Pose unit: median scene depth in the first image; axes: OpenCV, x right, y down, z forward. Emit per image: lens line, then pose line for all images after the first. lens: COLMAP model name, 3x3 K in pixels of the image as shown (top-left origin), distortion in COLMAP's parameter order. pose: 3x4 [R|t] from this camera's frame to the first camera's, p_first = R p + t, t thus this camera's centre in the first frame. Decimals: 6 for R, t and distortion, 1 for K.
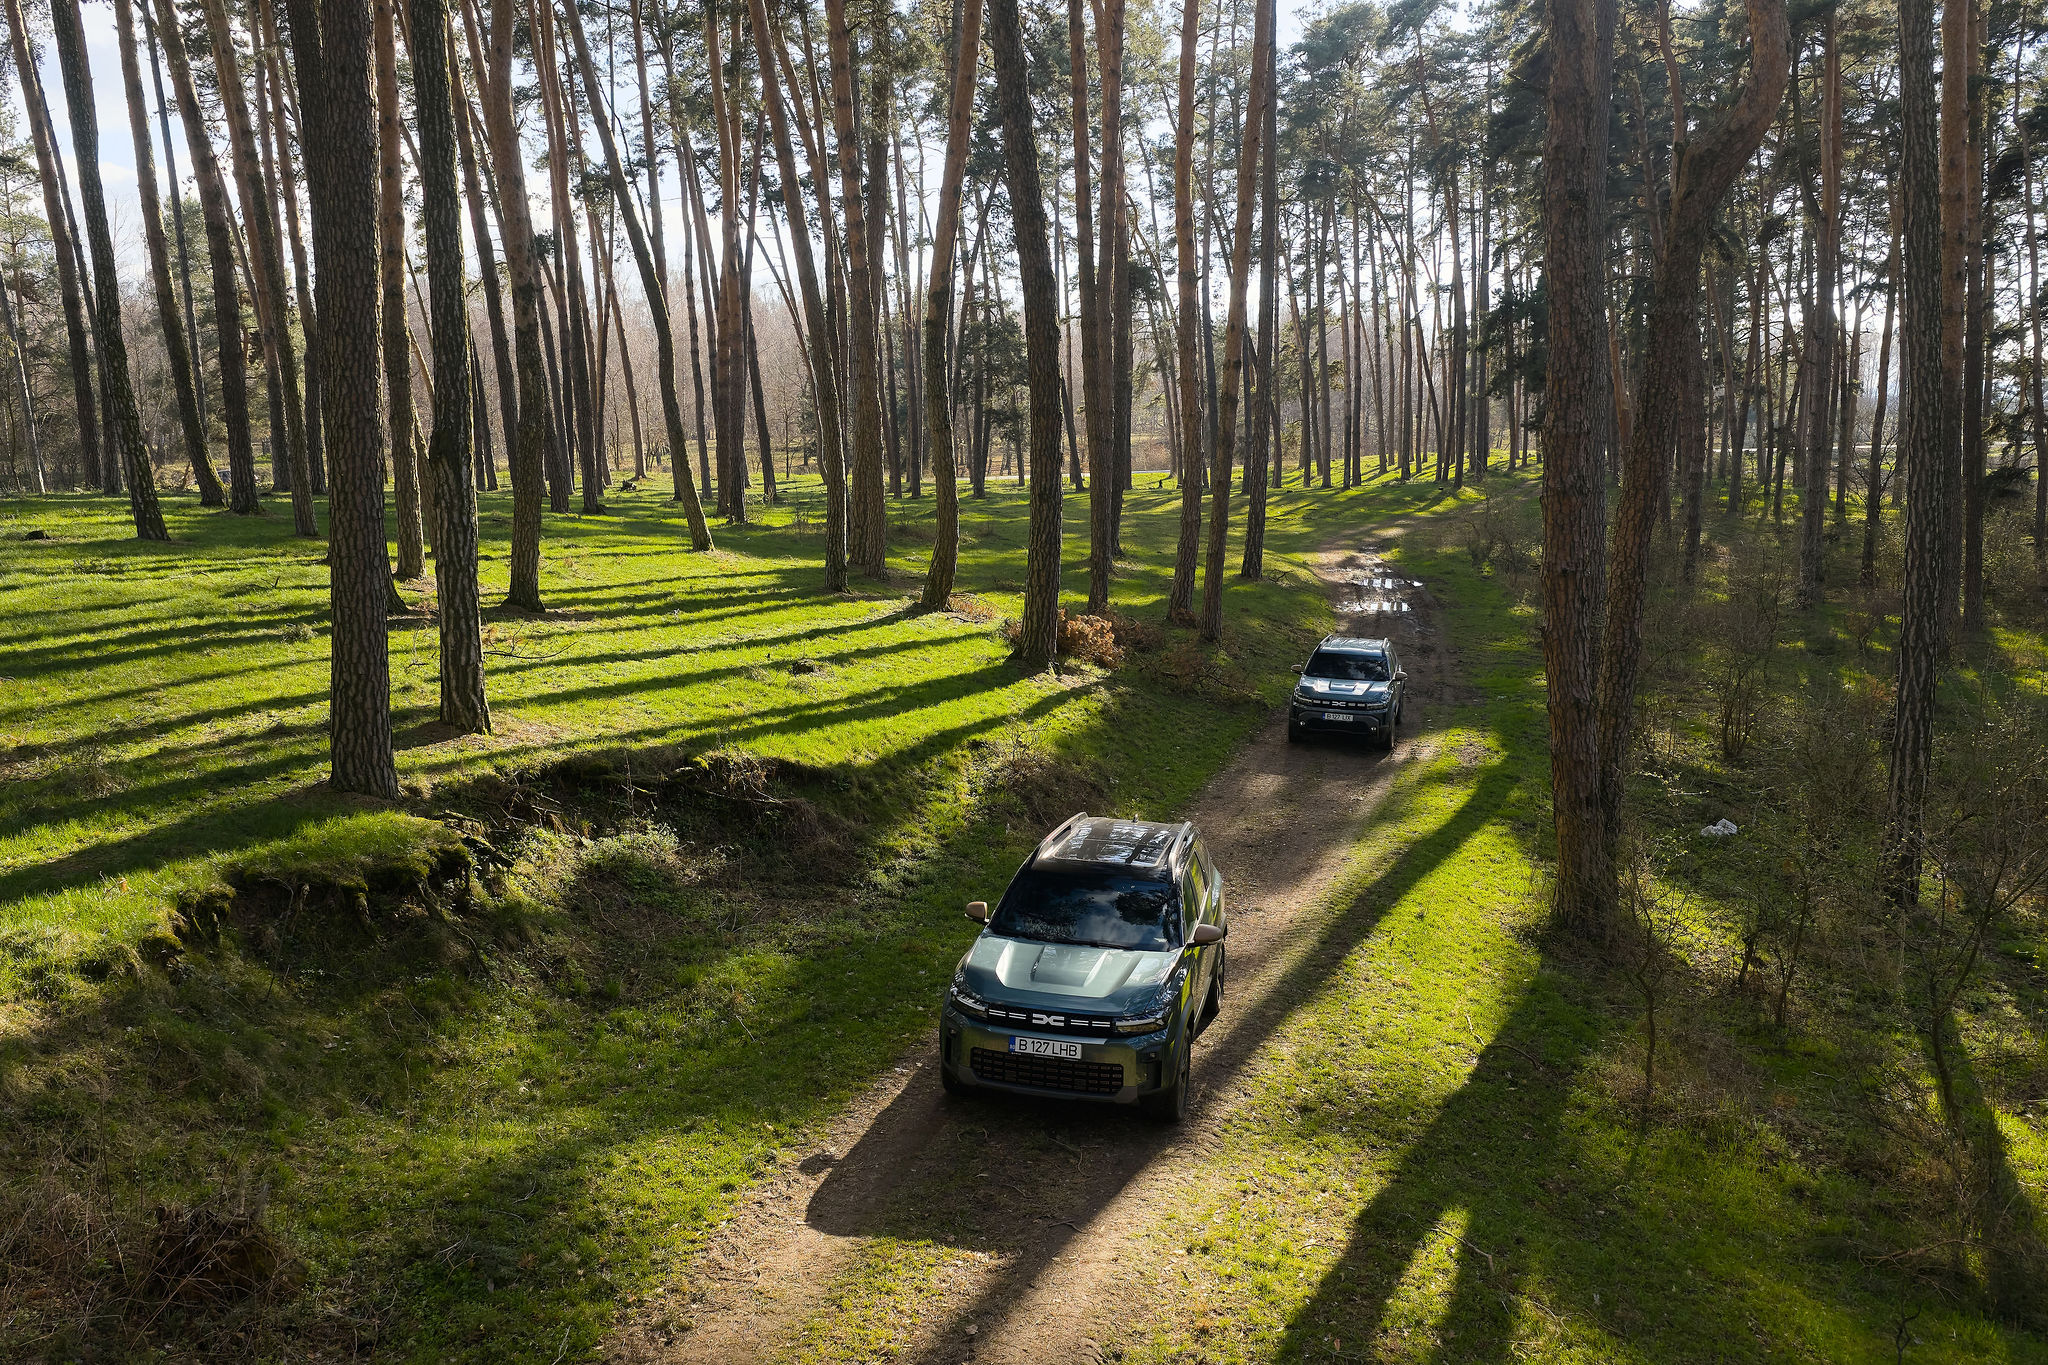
lens RADIAL K [[1691.3, 0, 1024.1], [0, 1691.3, 687.8], [0, 0, 1]] dist [0.017339, -0.020270]
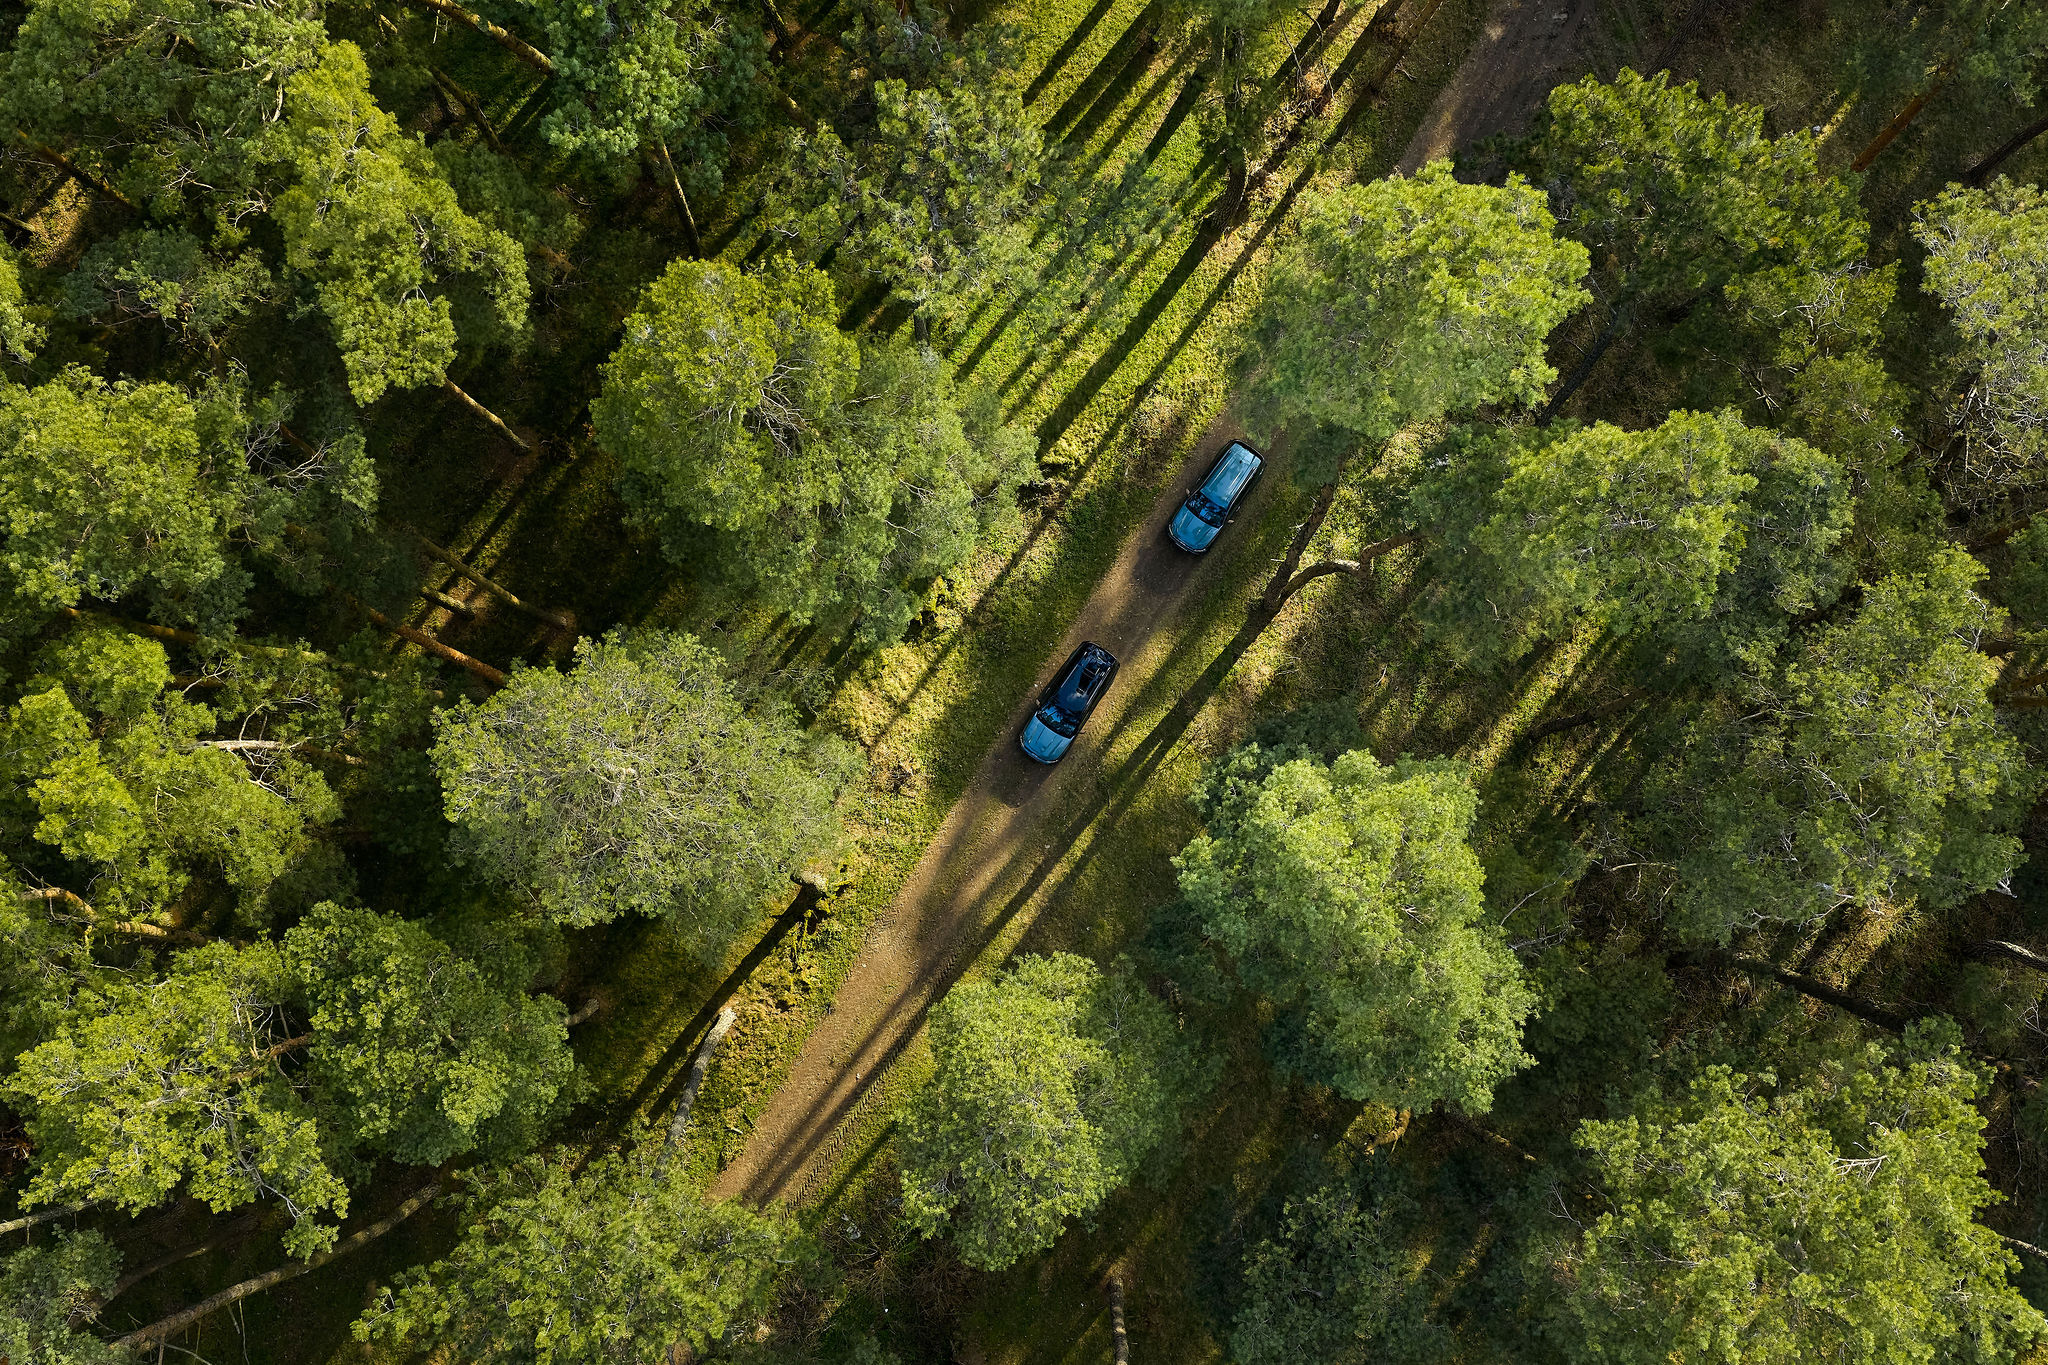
lens RADIAL K [[1856.8, 0, 1017.8], [0, 1856.8, 682.7], [0, 0, 1]] dist [0.025171, 0.000000]
pose [[0.952937, 0.303029, -0.009170, -0.053994], [-0.065397, 0.235001, 0.969793, -3.261636], [0.296030, -0.923552, 0.243759, -0.148842]]
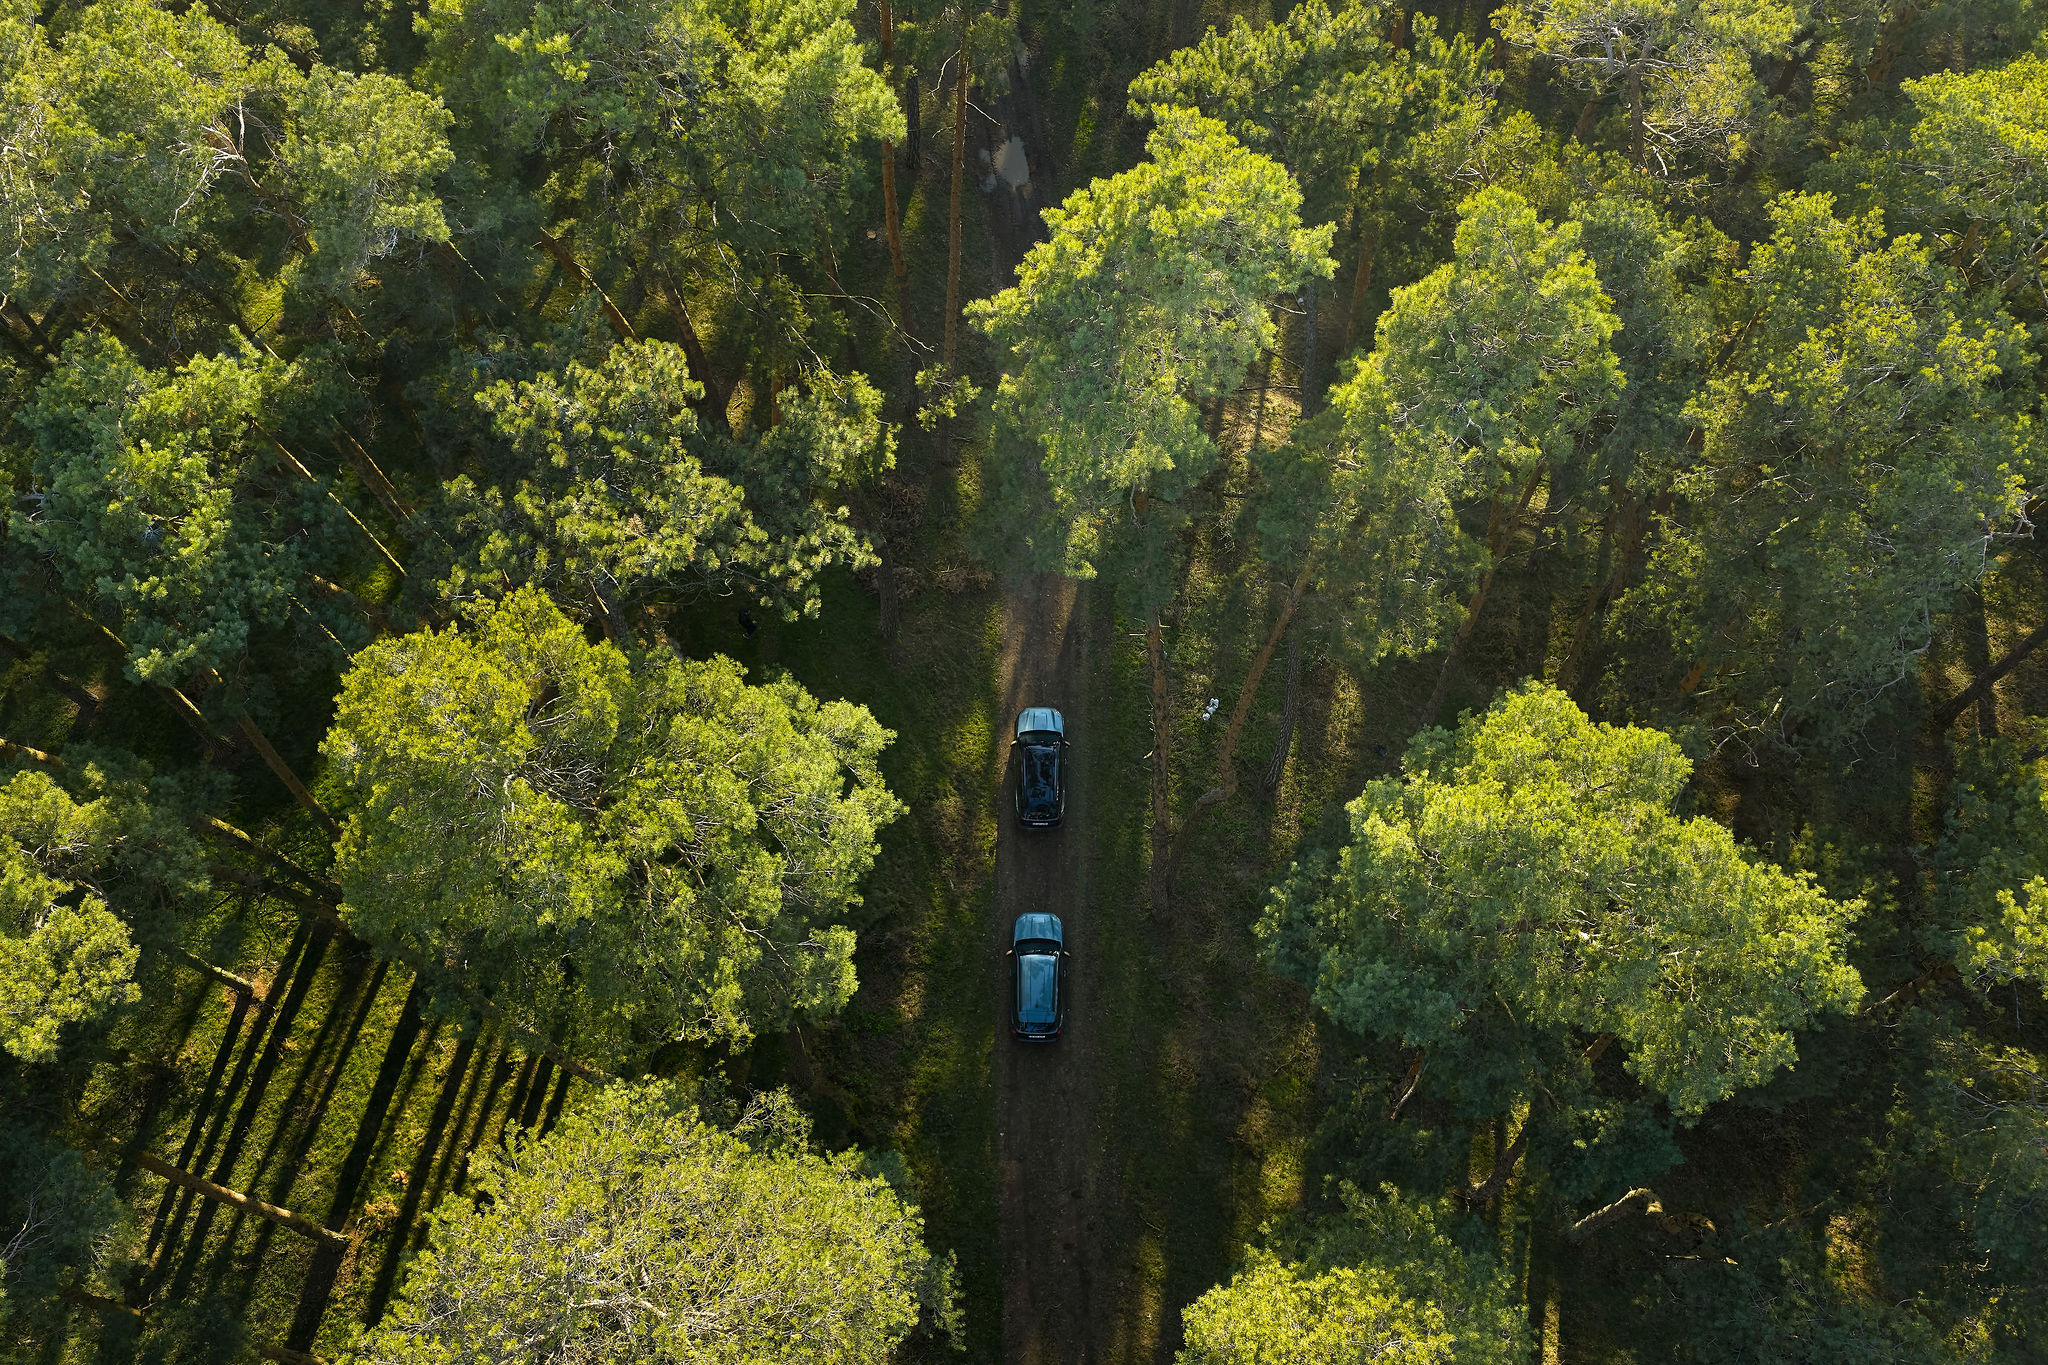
lens RADIAL K [[1691.3, 0, 1032.4], [0, 1691.3, 682.7], [0, 0, 1]] dist [0.017339, -0.020270]
pose [[0.955687, -0.262374, 0.133498, -0.196493], [0.042698, 0.572229, 0.818981, -2.579328], [-0.291271, -0.776990, 0.558075, -0.299184]]
